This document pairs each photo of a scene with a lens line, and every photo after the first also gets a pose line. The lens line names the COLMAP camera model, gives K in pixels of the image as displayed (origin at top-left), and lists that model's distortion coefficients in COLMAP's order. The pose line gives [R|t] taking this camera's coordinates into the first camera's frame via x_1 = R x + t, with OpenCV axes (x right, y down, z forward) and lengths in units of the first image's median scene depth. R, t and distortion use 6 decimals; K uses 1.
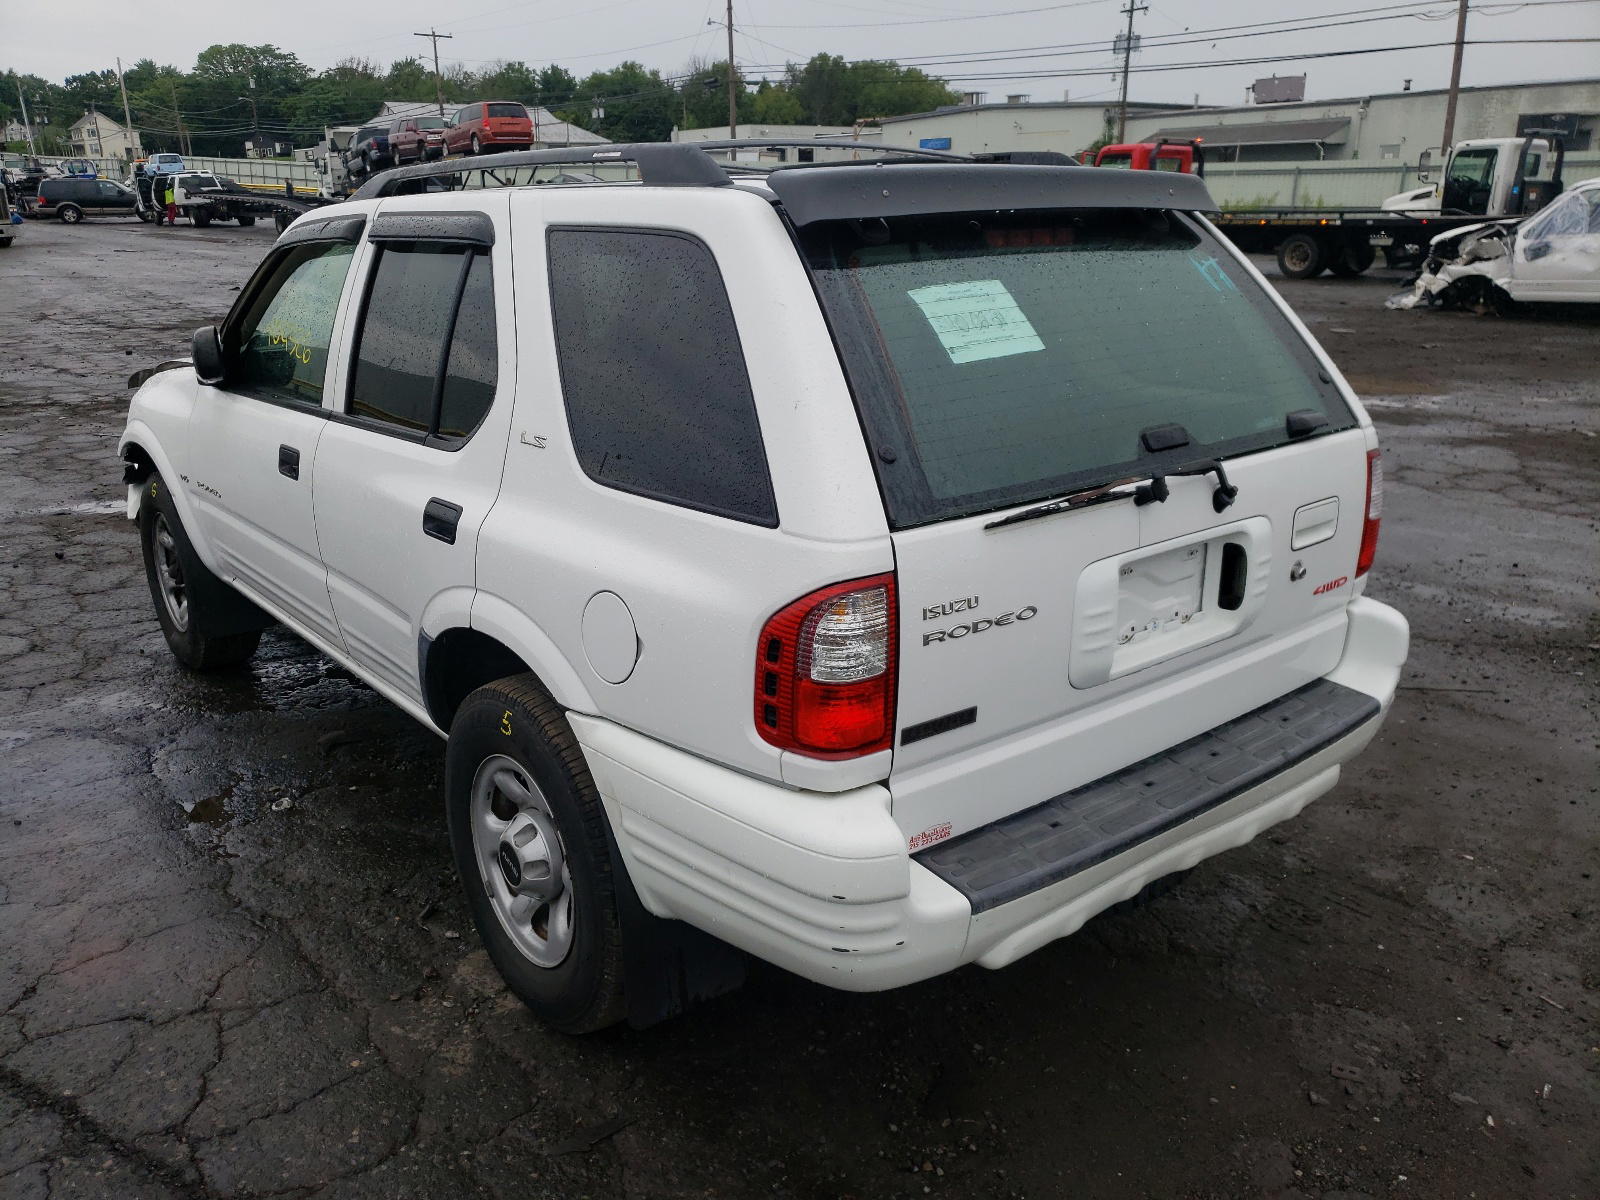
lens RADIAL K [[1253.4, 0, 801.5], [0, 1253.4, 566.1], [0, 0, 1]] dist [0.013072, -0.001755]
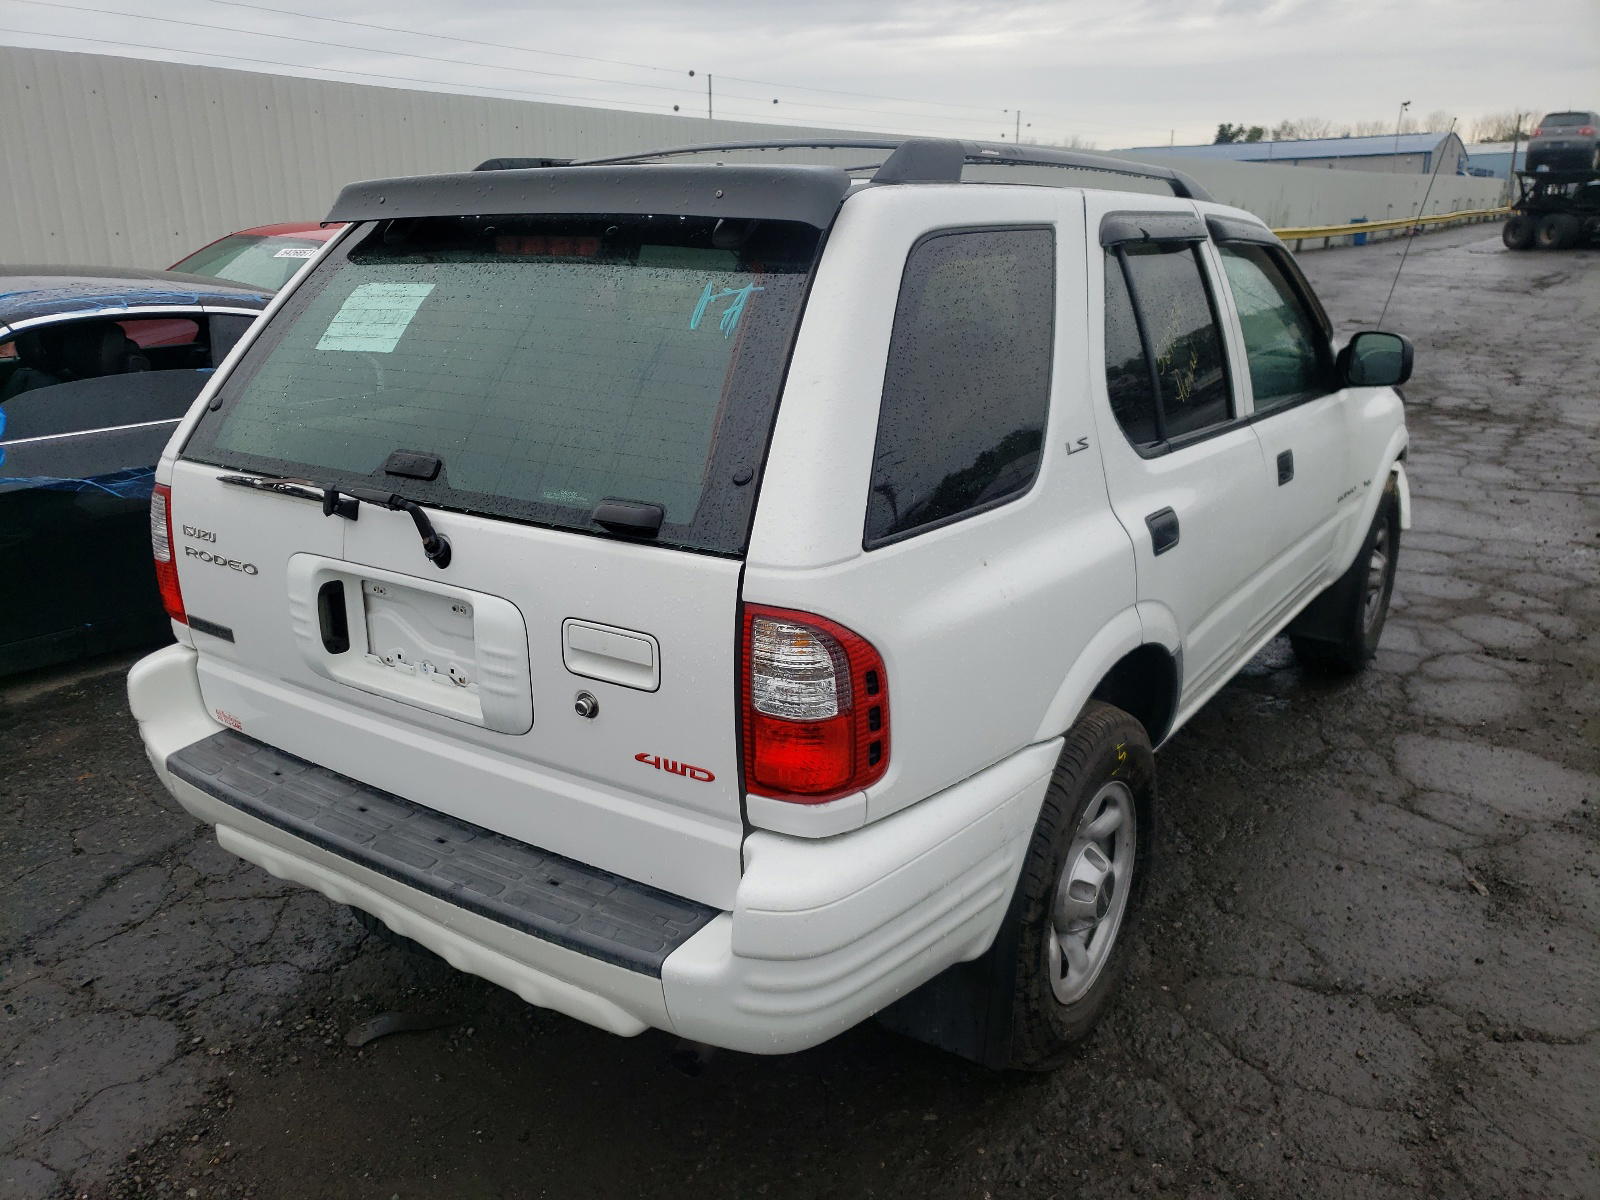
lens RADIAL K [[1253.4, 0, 801.5], [0, 1253.4, 566.1], [0, 0, 1]] dist [0.013072, -0.001755]
pose [[0.295249, 0.264123, -0.918187, 1.184861], [-0.261445, 0.946683, 0.188251, -0.267755], [0.918953, 0.184475, 0.348561, 0.915262]]
